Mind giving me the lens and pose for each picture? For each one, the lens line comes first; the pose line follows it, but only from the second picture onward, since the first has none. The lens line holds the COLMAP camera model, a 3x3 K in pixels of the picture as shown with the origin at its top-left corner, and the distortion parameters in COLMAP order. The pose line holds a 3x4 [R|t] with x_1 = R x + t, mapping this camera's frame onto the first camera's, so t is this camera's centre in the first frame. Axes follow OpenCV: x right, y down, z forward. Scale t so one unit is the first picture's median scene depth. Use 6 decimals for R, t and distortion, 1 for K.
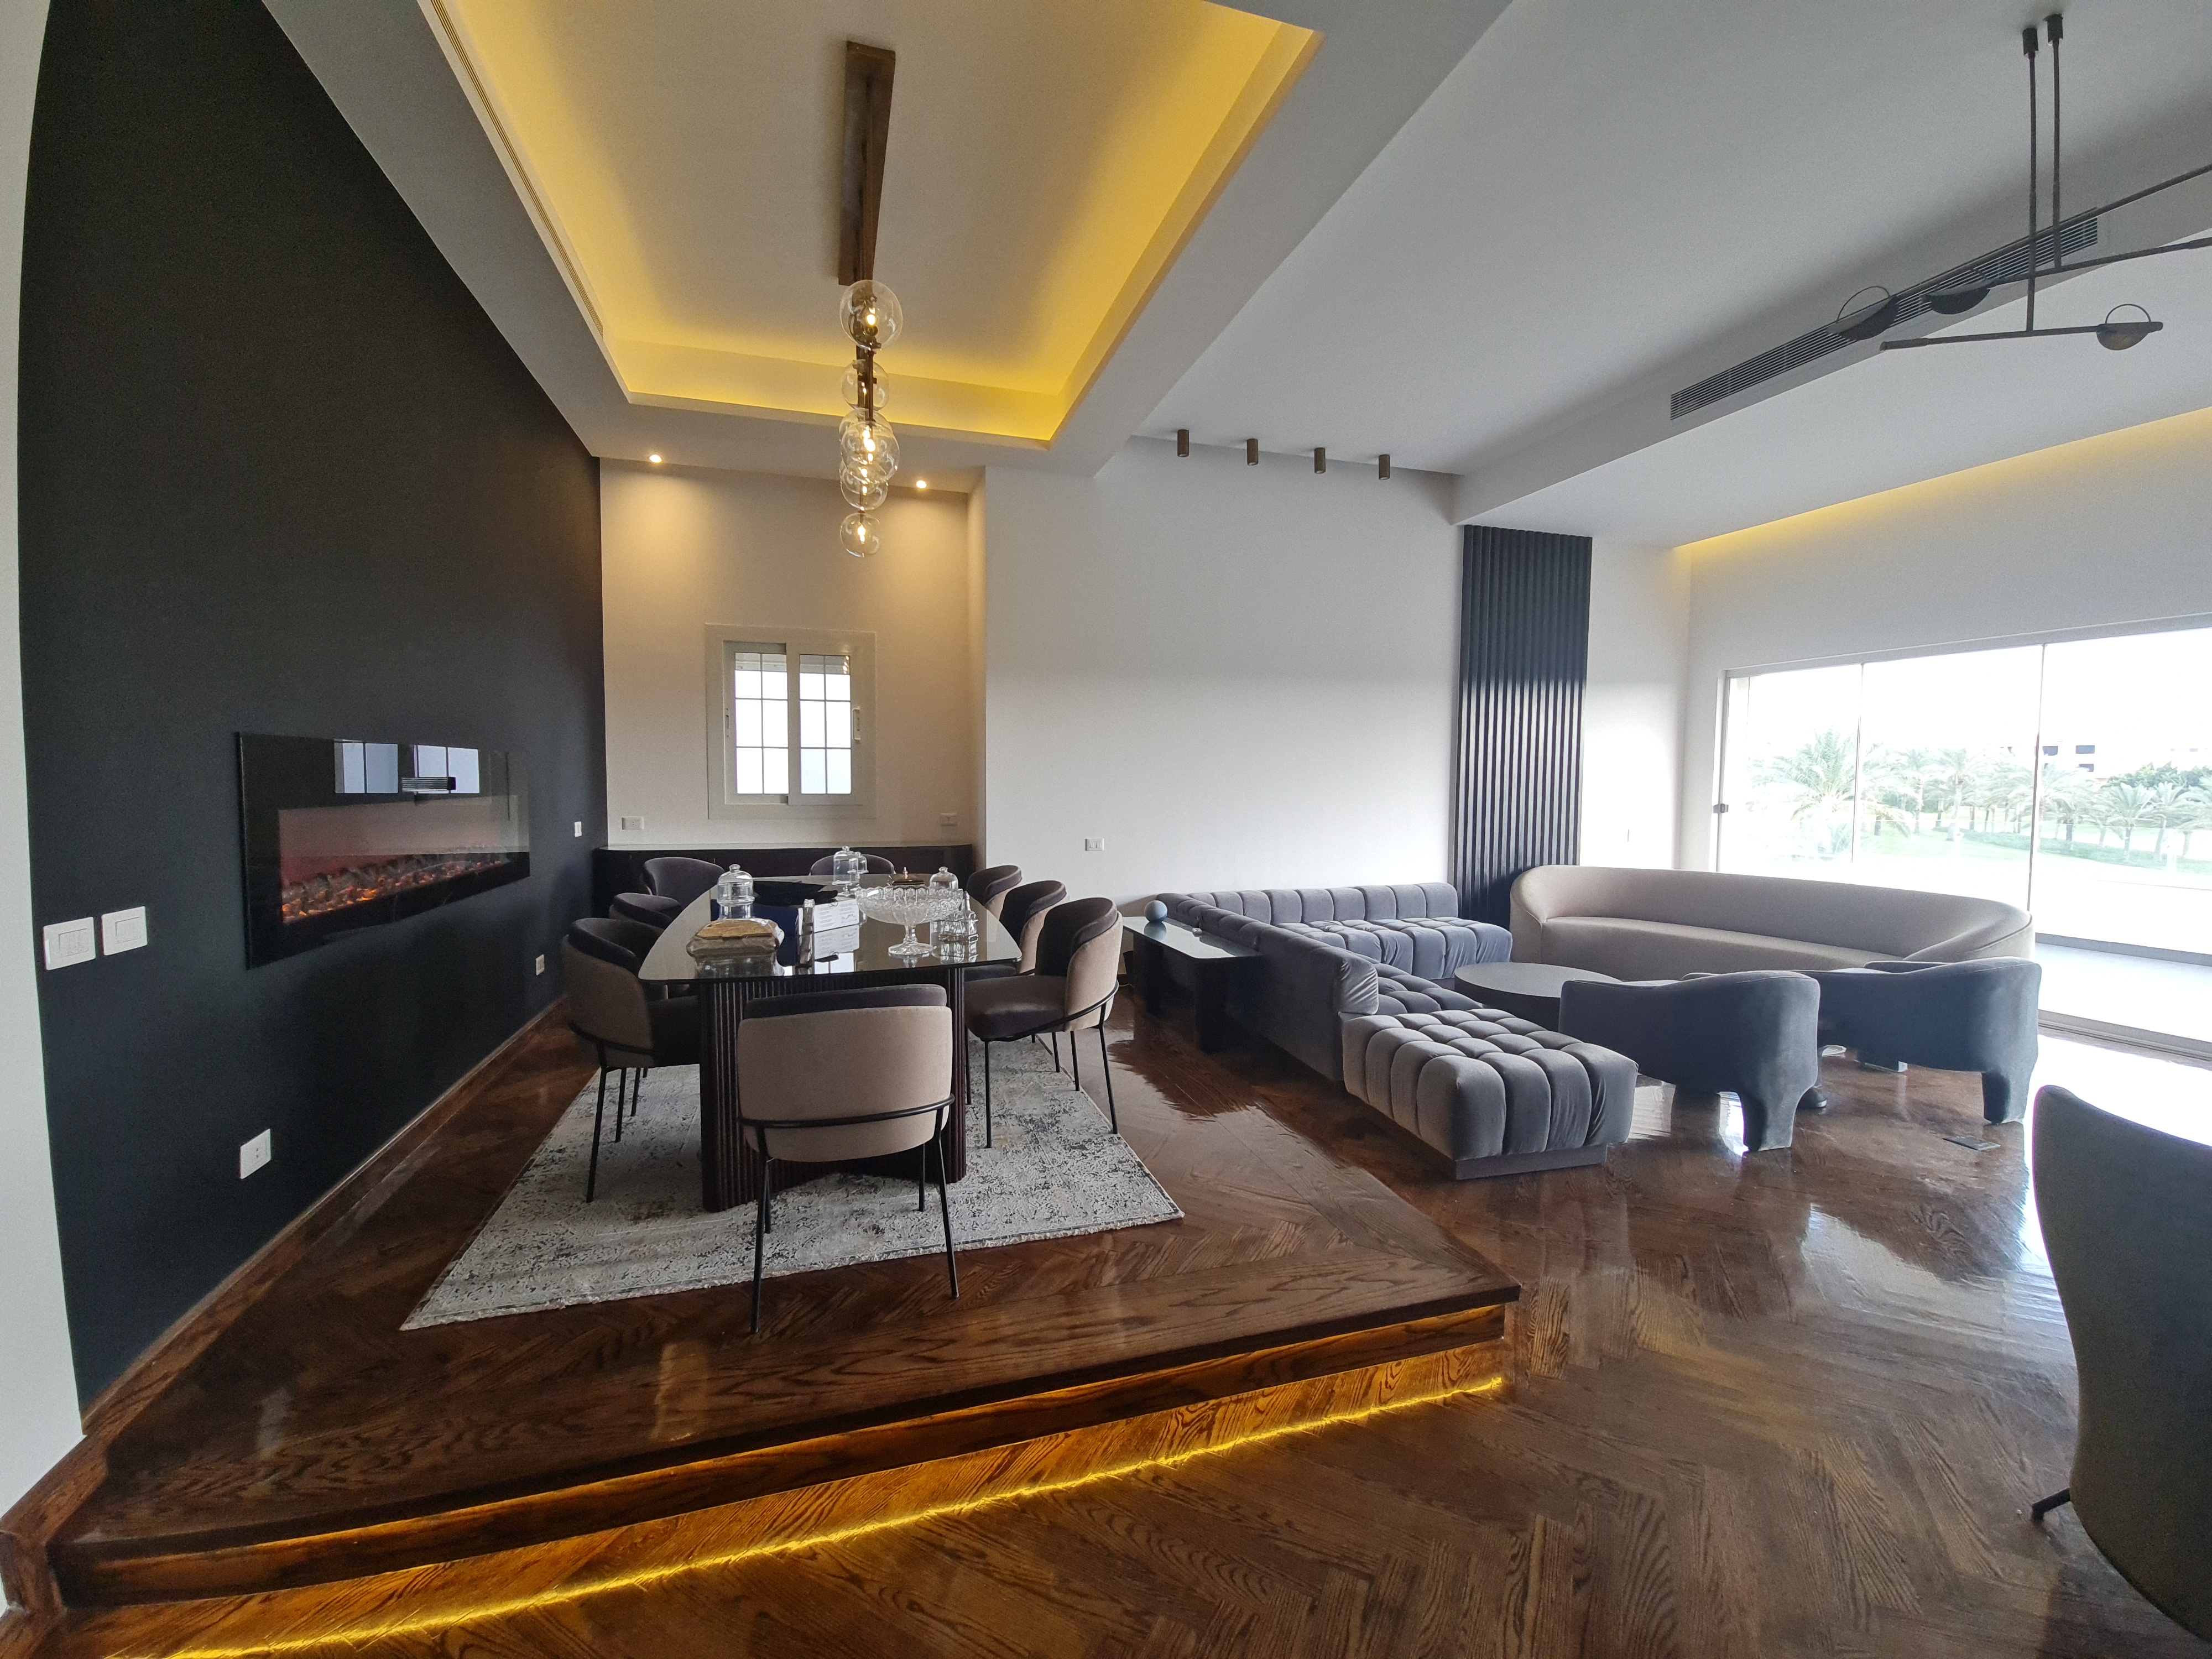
lens RADIAL K [[900.5, 0, 1101.7], [0, 900.5, 824.2], [0, 0, 1]] dist [0.000826, -0.002299]
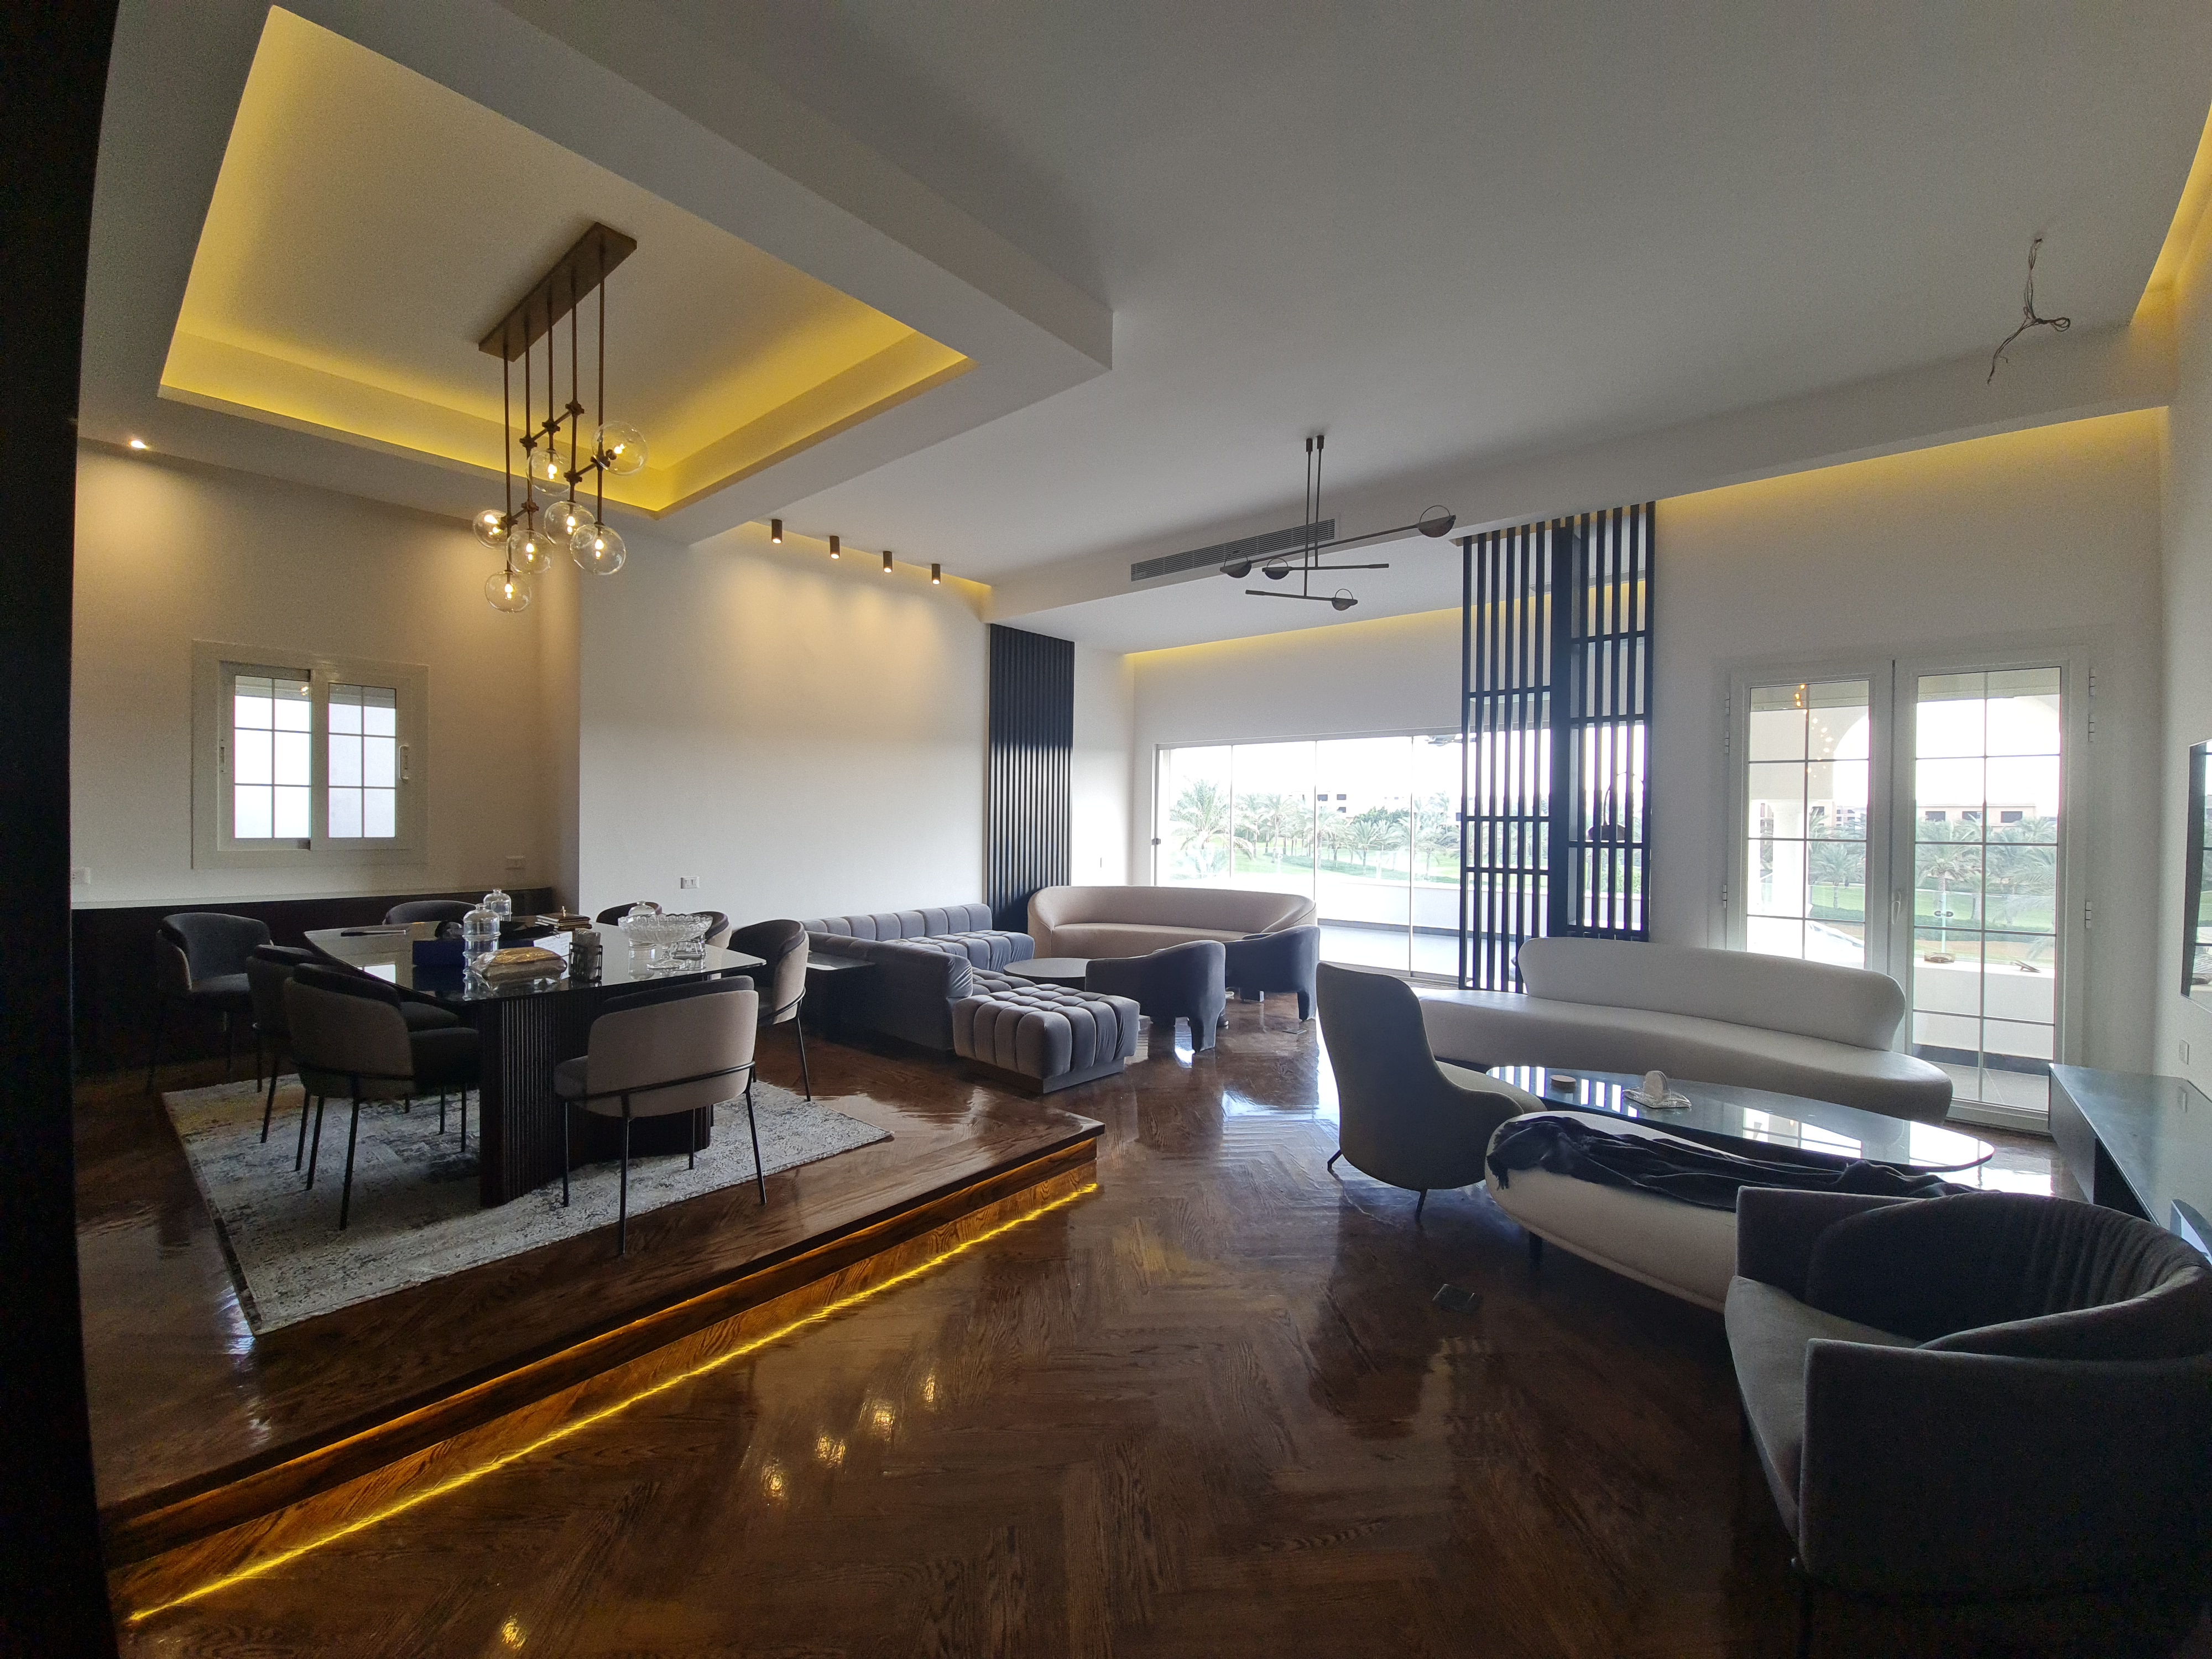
lens RADIAL K [[900.5, 0, 1101.7], [0, 900.5, 824.2], [0, 0, 1]] dist [0.000826, -0.002299]
pose [[0.842399, -0.001441, 0.538853, -0.207613], [0.023333, 0.999156, -0.033805, 0.001372], [-0.538349, 0.041051, 0.841722, -0.205671]]
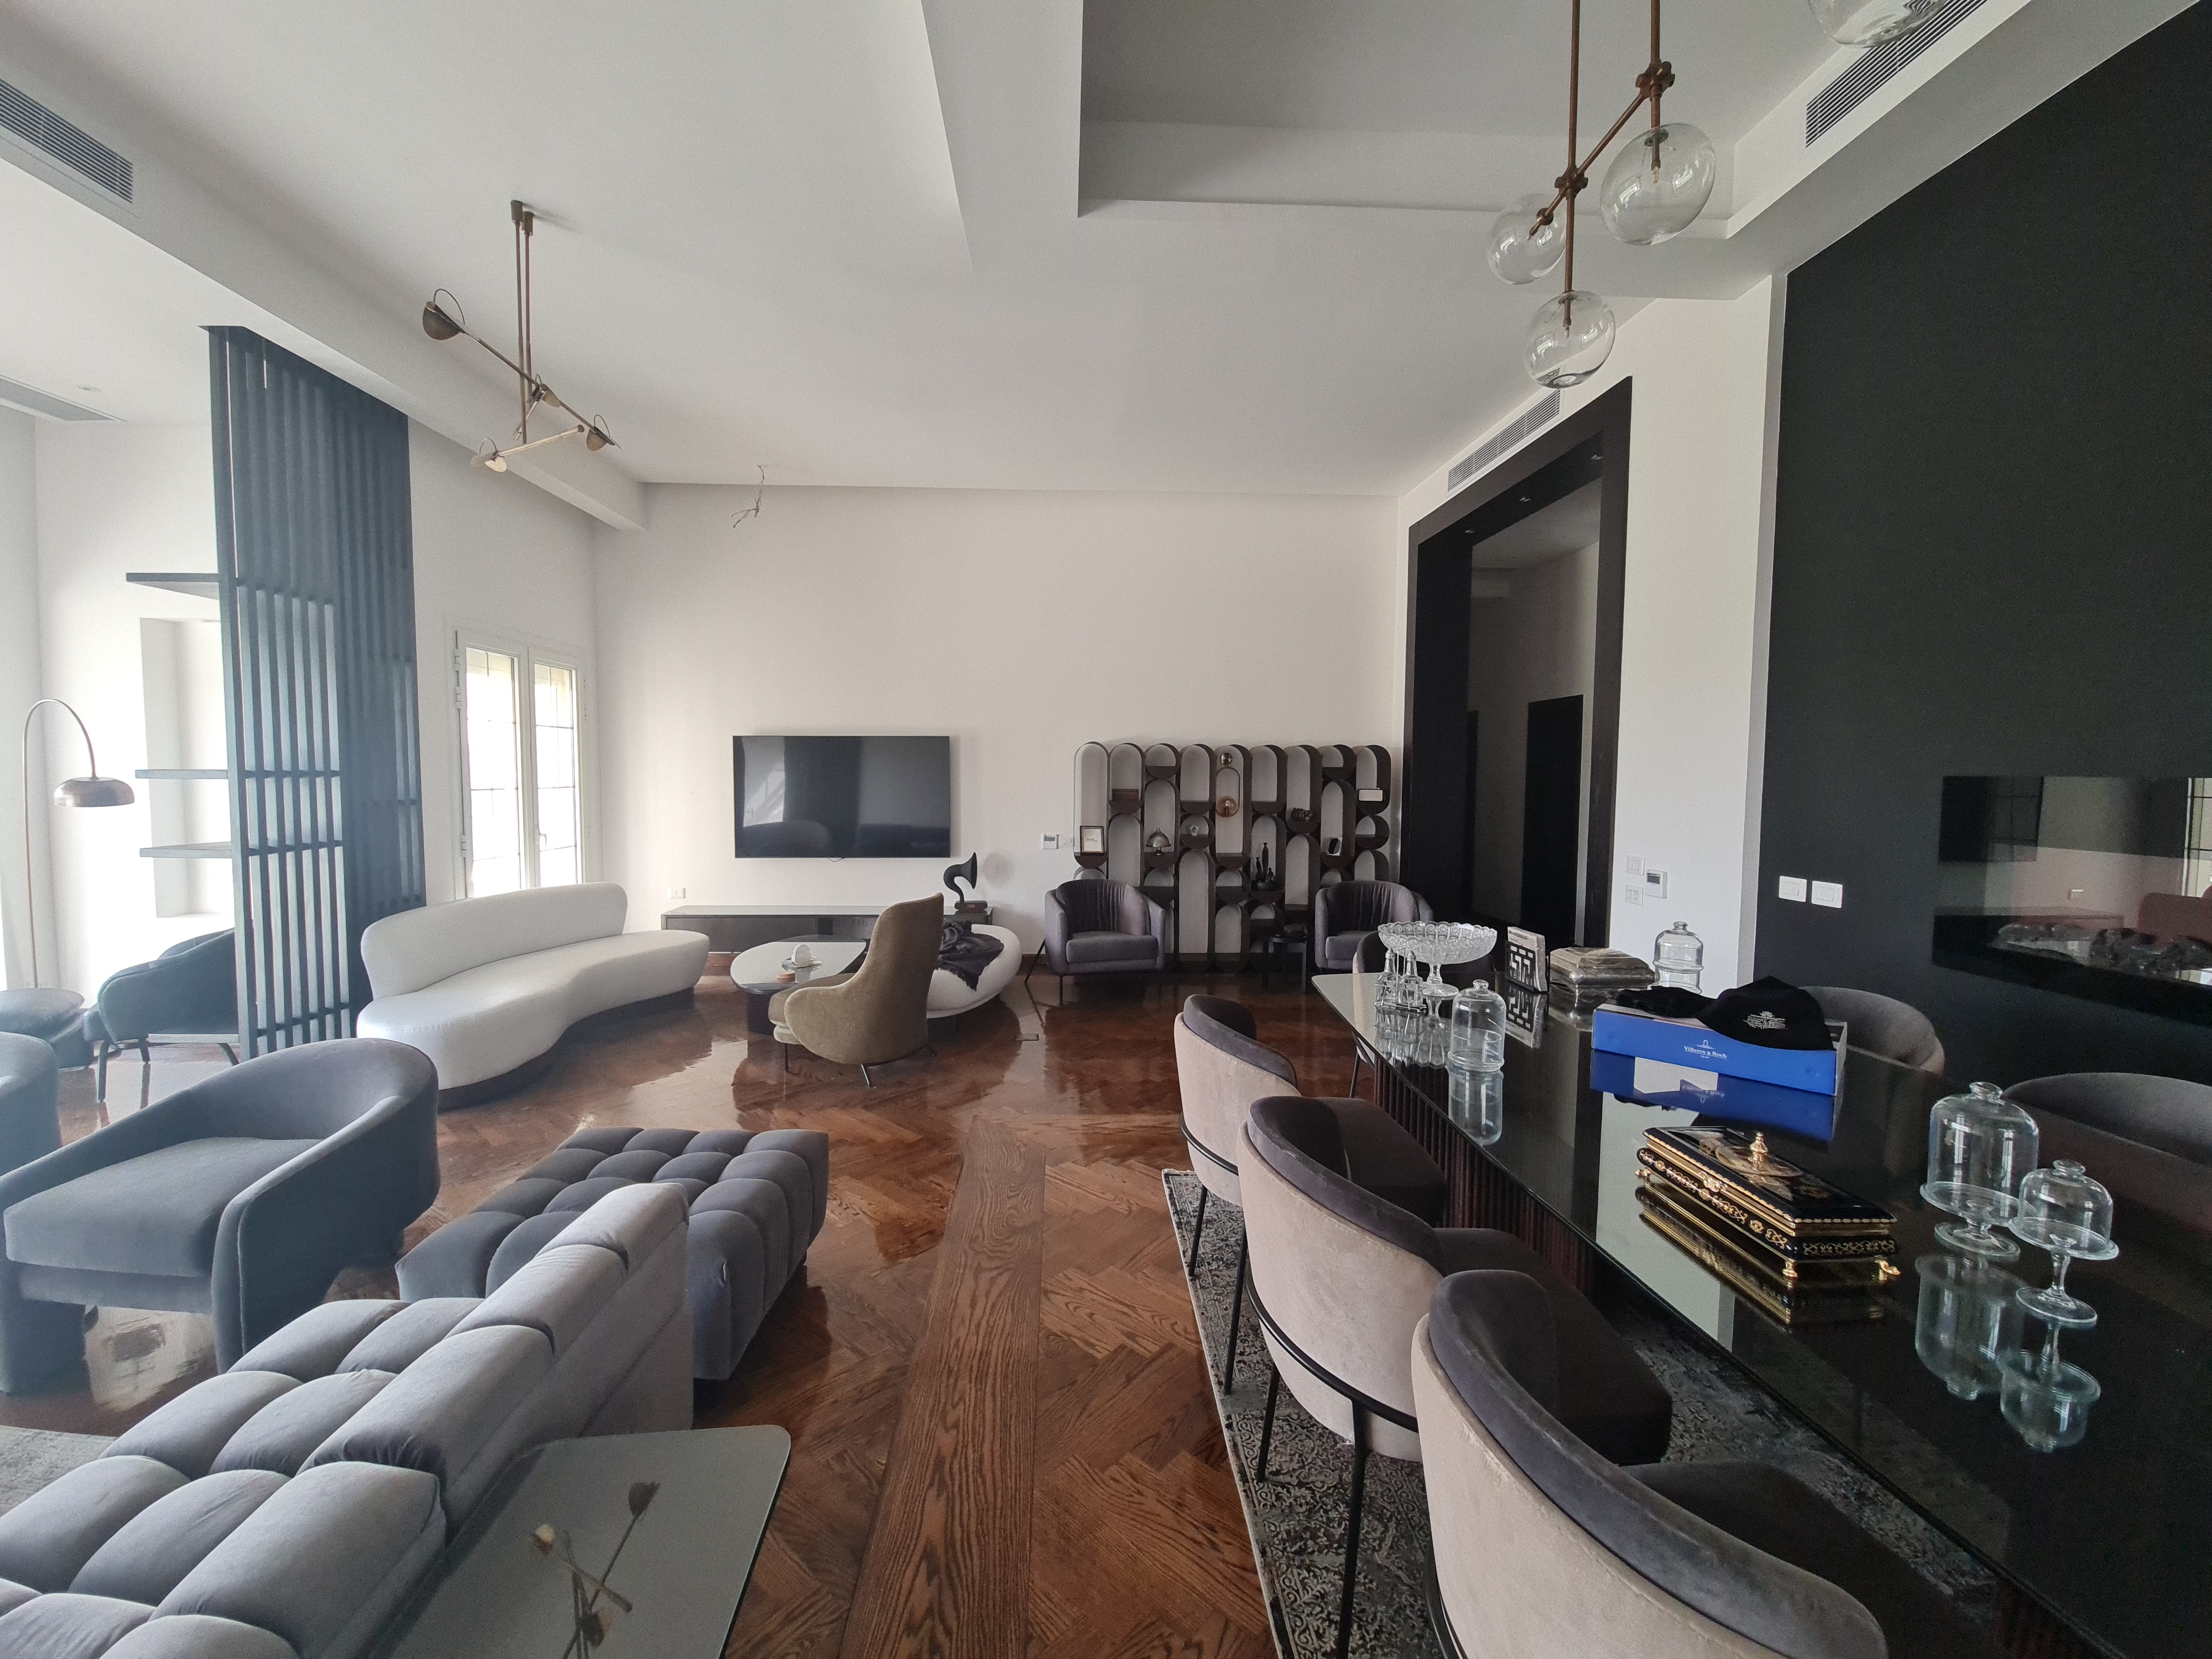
lens RADIAL K [[900.5, 0, 1101.7], [0, 900.5, 824.2], [0, 0, 1]] dist [0.000826, -0.002299]
pose [[-0.969192, -0.025915, 0.244940, -0.054483], [0.001150, 0.993963, 0.109711, -0.075981], [-0.246304, 0.106613, -0.963311, 1.092422]]
